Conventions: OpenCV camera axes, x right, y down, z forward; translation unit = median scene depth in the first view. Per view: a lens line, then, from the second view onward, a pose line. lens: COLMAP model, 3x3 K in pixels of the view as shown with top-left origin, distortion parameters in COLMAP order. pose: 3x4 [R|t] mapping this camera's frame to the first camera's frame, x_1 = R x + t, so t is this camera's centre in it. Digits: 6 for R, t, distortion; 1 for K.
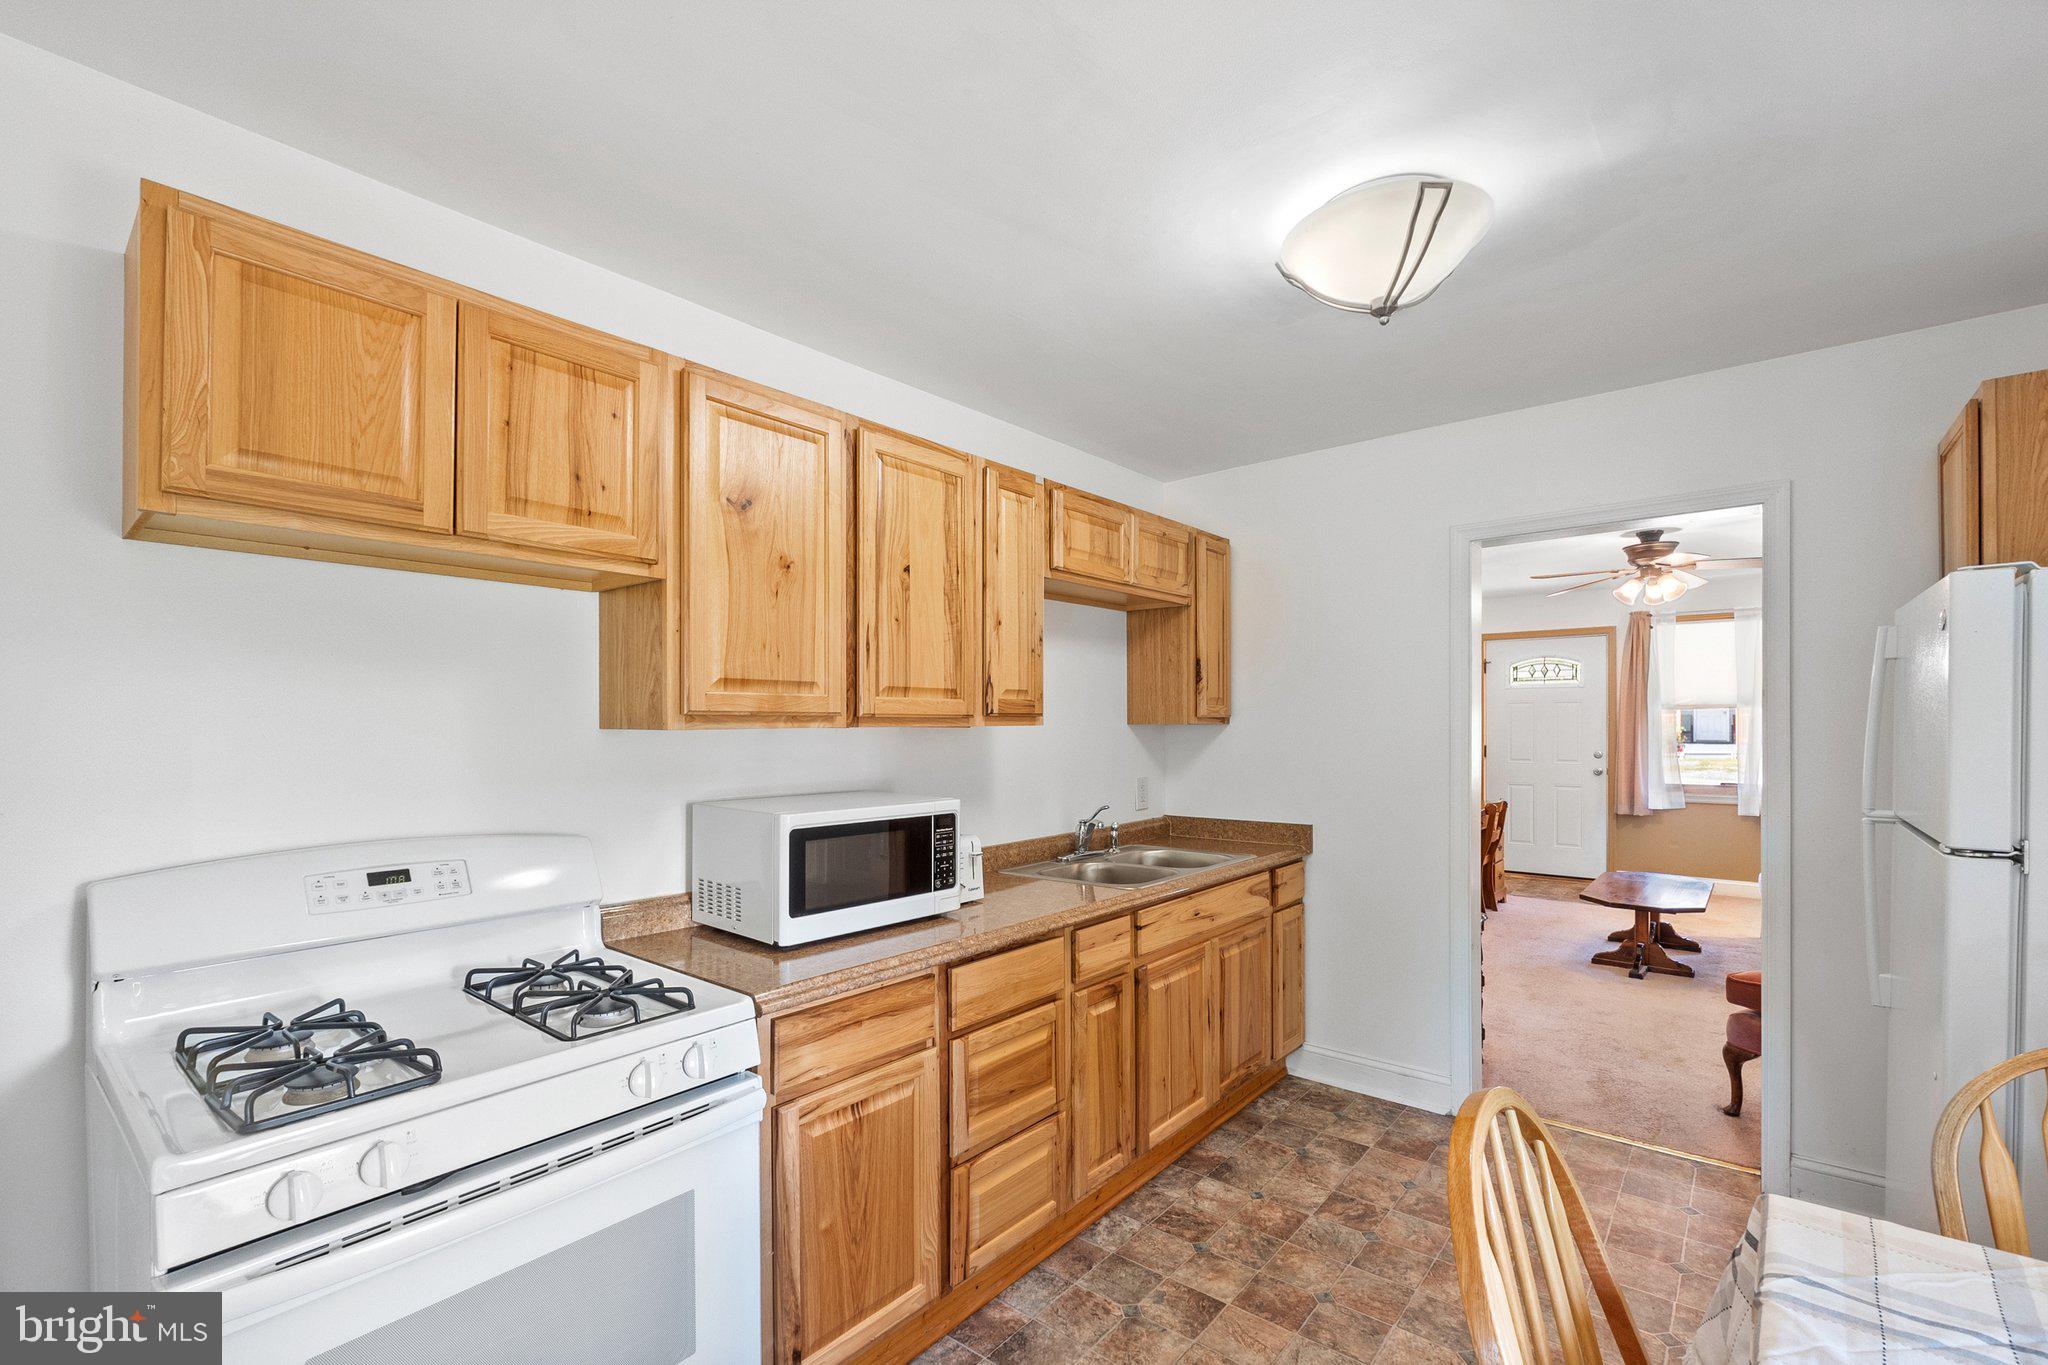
lens RADIAL K [[850.2, 0, 1016.3], [0, 850.2, 723.8], [0, 0, 1]] dist [-0.011201, 0.000053]
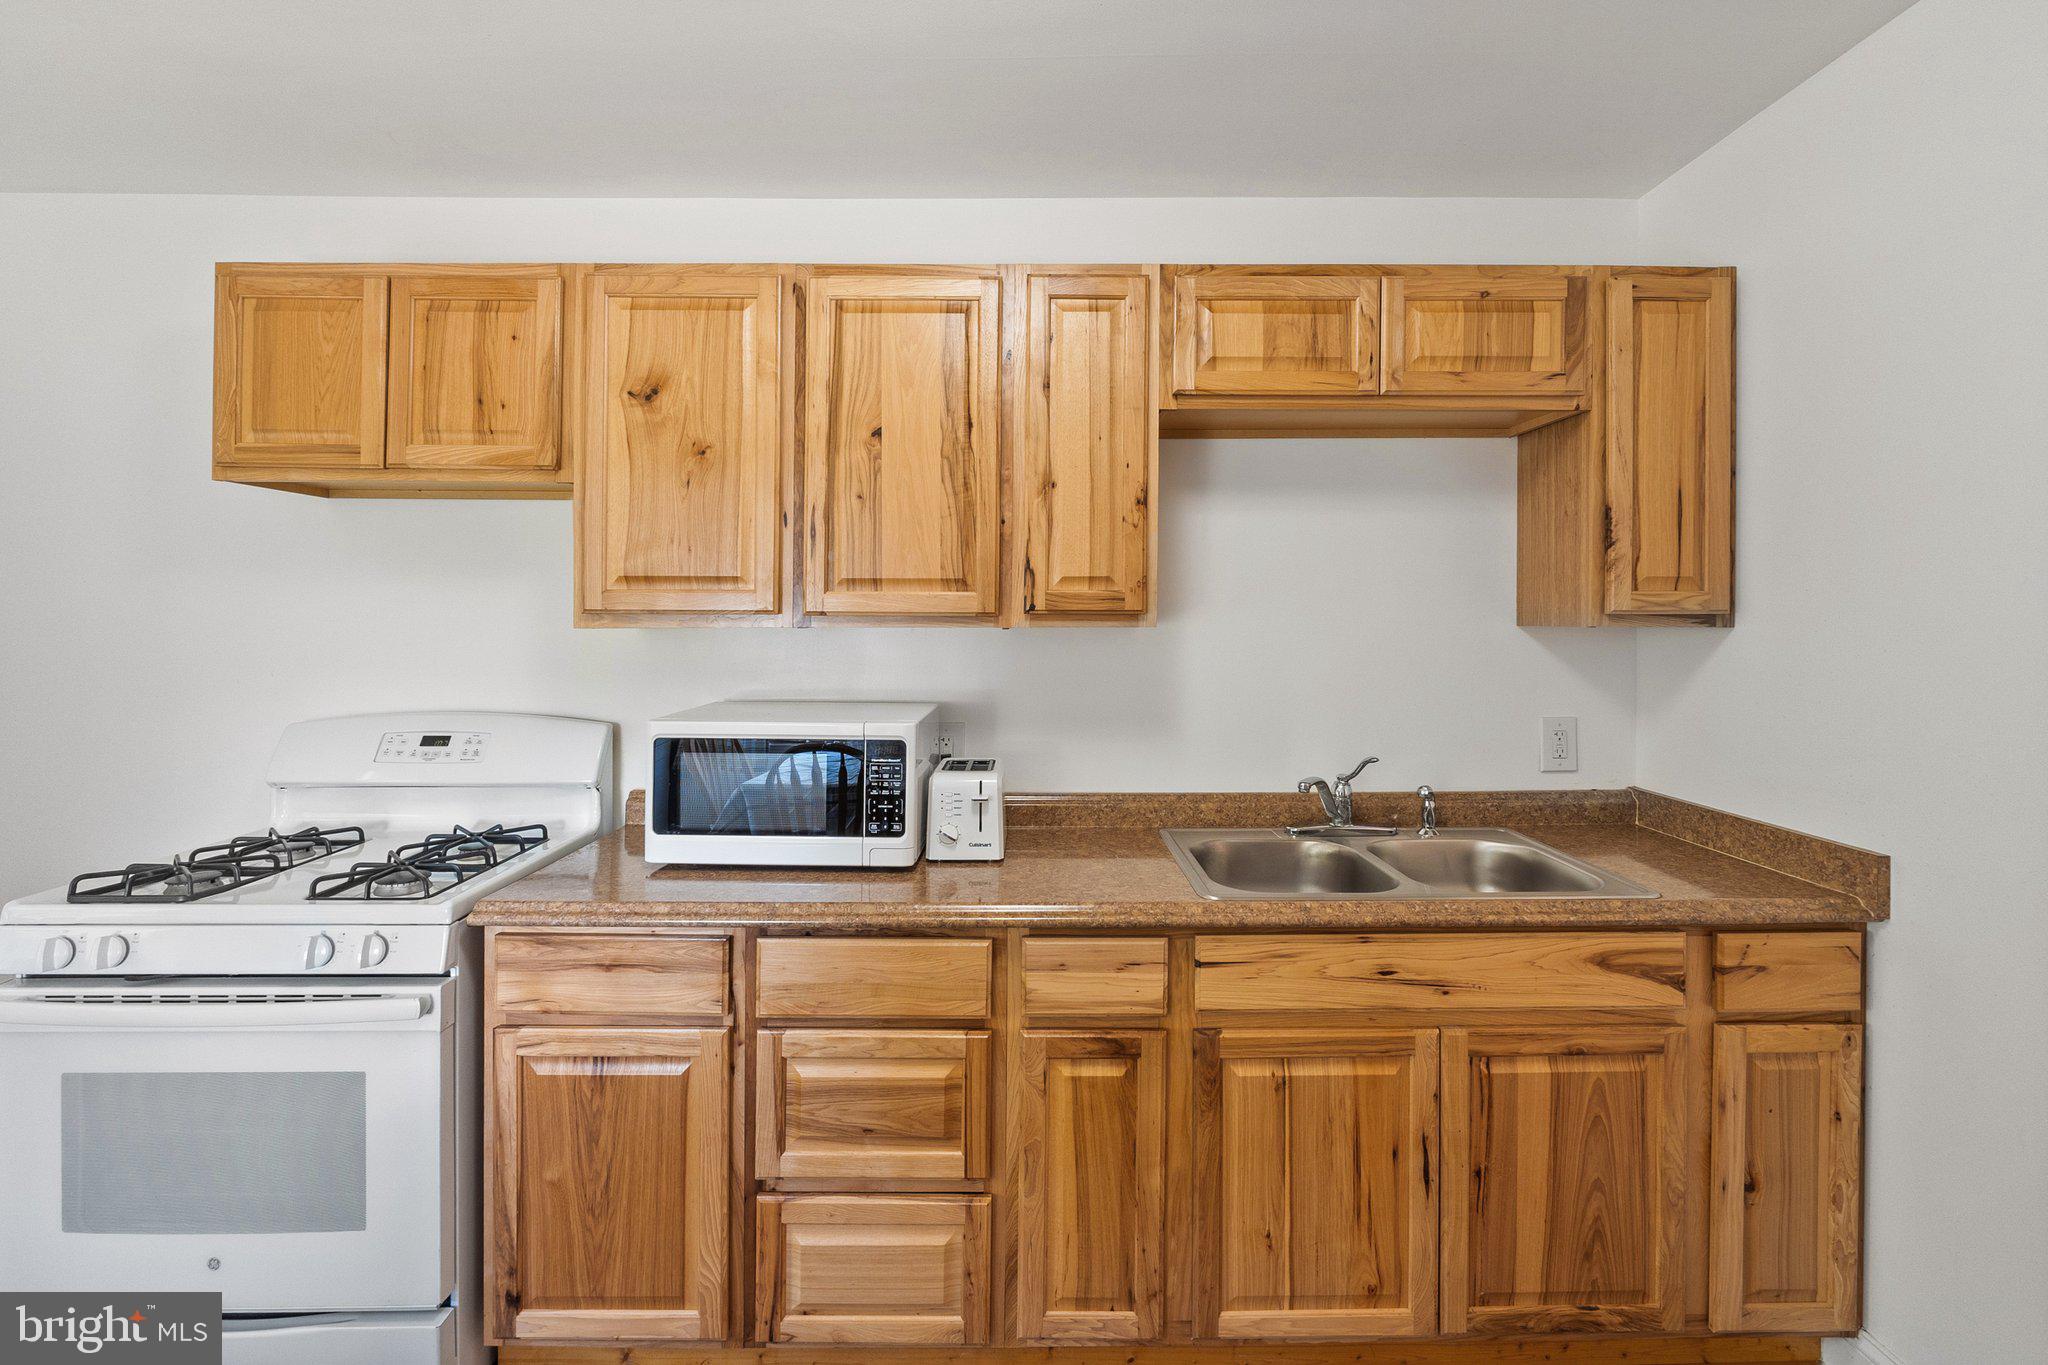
lens RADIAL K [[901.1, 0, 1060.7], [0, 901.1, 608.2], [0, 0, 1]] dist [-0.010180, -0.000068]
pose [[0.670033, 0.001084, -0.742331, 0.638560], [-0.004400, 0.999987, -0.002511, -0.013698], [0.742319, 0.004948, 0.670029, 0.568021]]
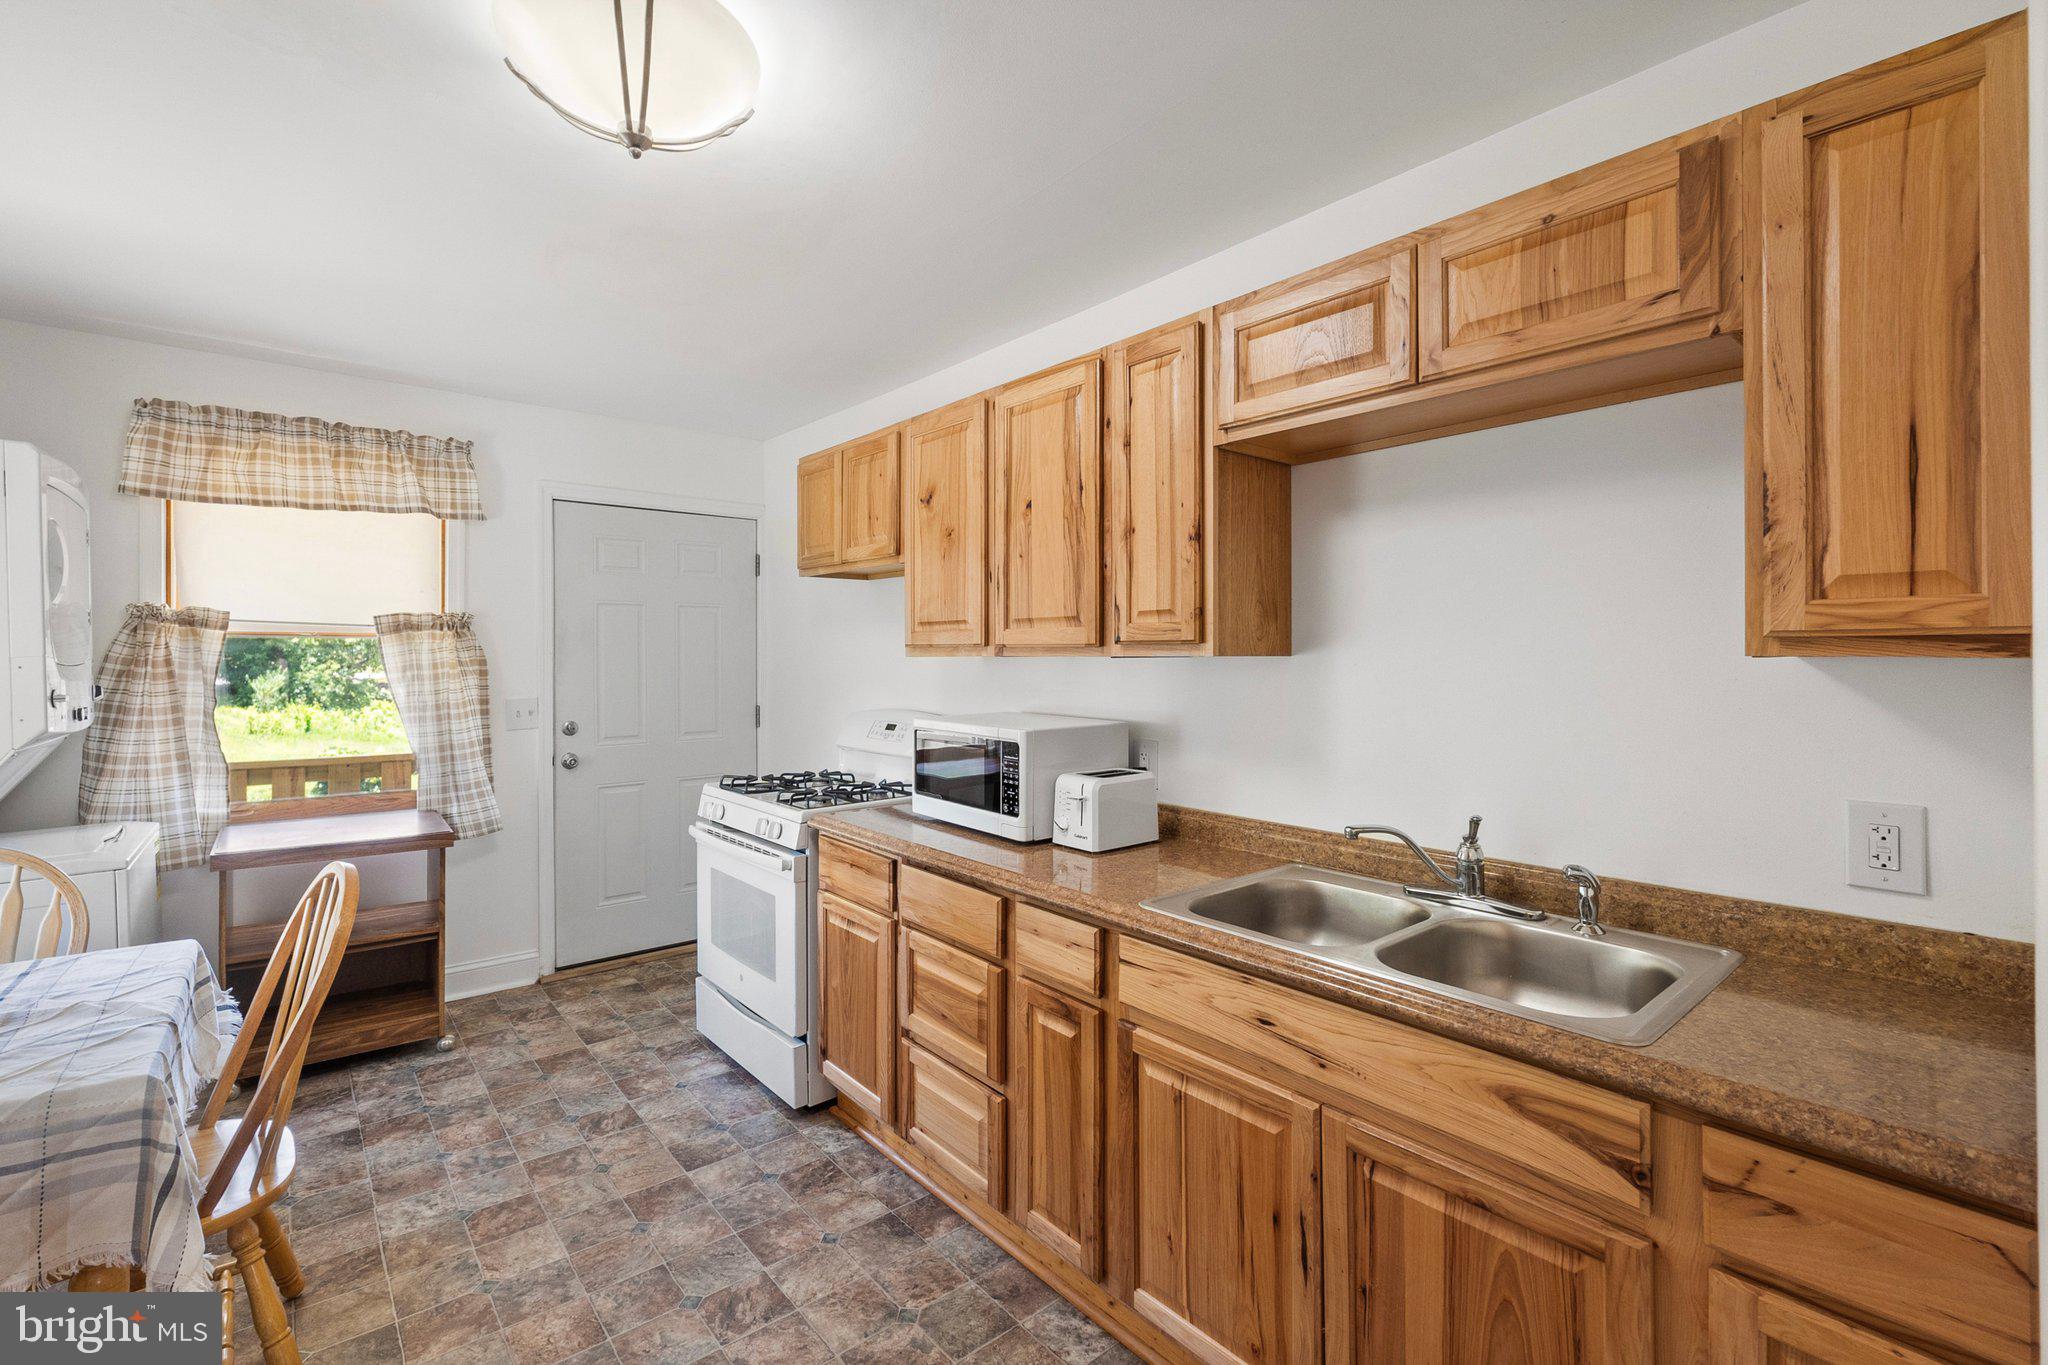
lens RADIAL K [[915.6, 0, 1021.9], [0, 915.6, 642.4], [0, 0, 1]] dist [-0.013569, 0.000249]
pose [[-0.158032, -0.003227, -0.987429, 0.999624], [0.004939, 0.999980, -0.004058, -0.008924], [0.987422, -0.005518, -0.158013, 1.192074]]
